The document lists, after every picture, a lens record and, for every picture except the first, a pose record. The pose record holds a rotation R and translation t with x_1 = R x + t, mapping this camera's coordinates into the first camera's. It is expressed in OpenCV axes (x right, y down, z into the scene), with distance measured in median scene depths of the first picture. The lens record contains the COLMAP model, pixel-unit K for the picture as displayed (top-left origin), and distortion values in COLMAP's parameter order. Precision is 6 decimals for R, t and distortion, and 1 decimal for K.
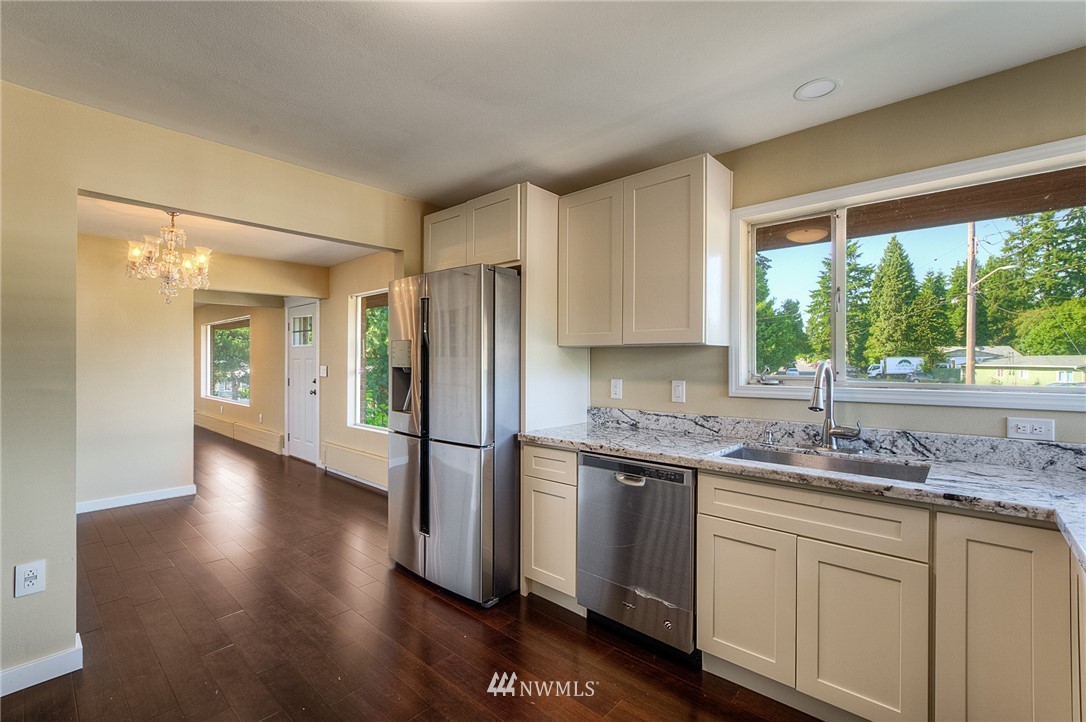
lens RADIAL K [[475.6, 0, 543.0], [0, 475.6, 361.0], [0, 0, 1]] dist [-0.001354, -0.000197]
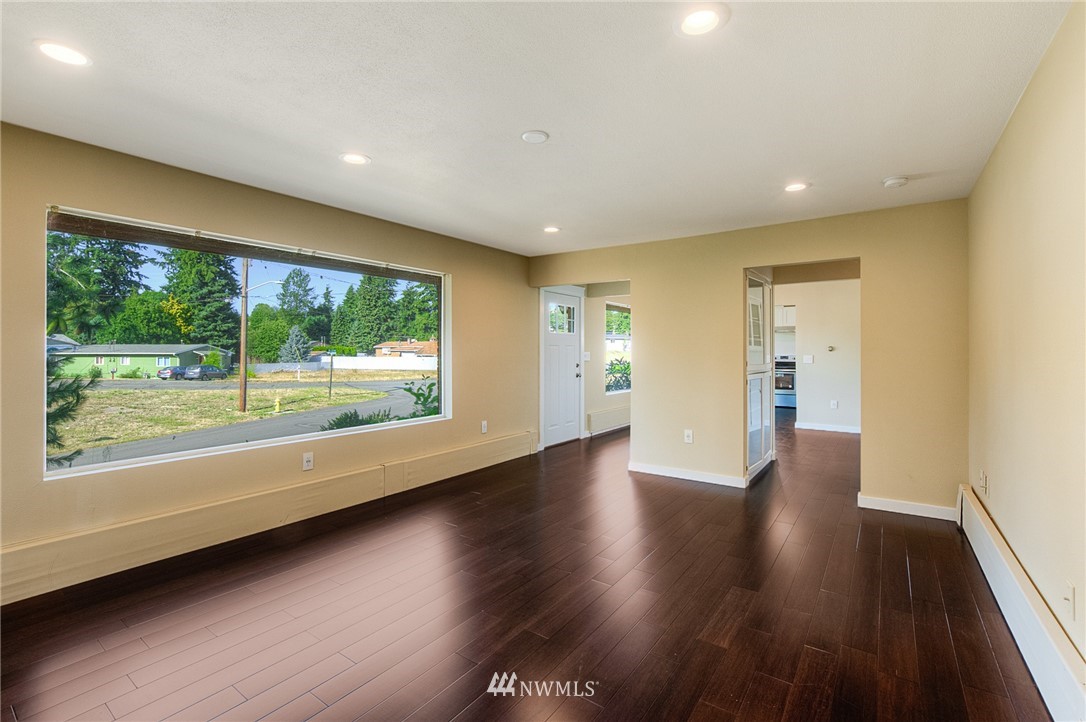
lens RADIAL K [[487.7, 0, 545.5], [0, 487.7, 350.1], [0, 0, 1]] dist [-0.001647, -0.000216]
pose [[-0.115958, 0.000654, 0.993254, -0.222070], [-0.003027, 0.999995, -0.001011, 0.000911], [-0.993249, -0.003124, -0.115955, 0.164726]]
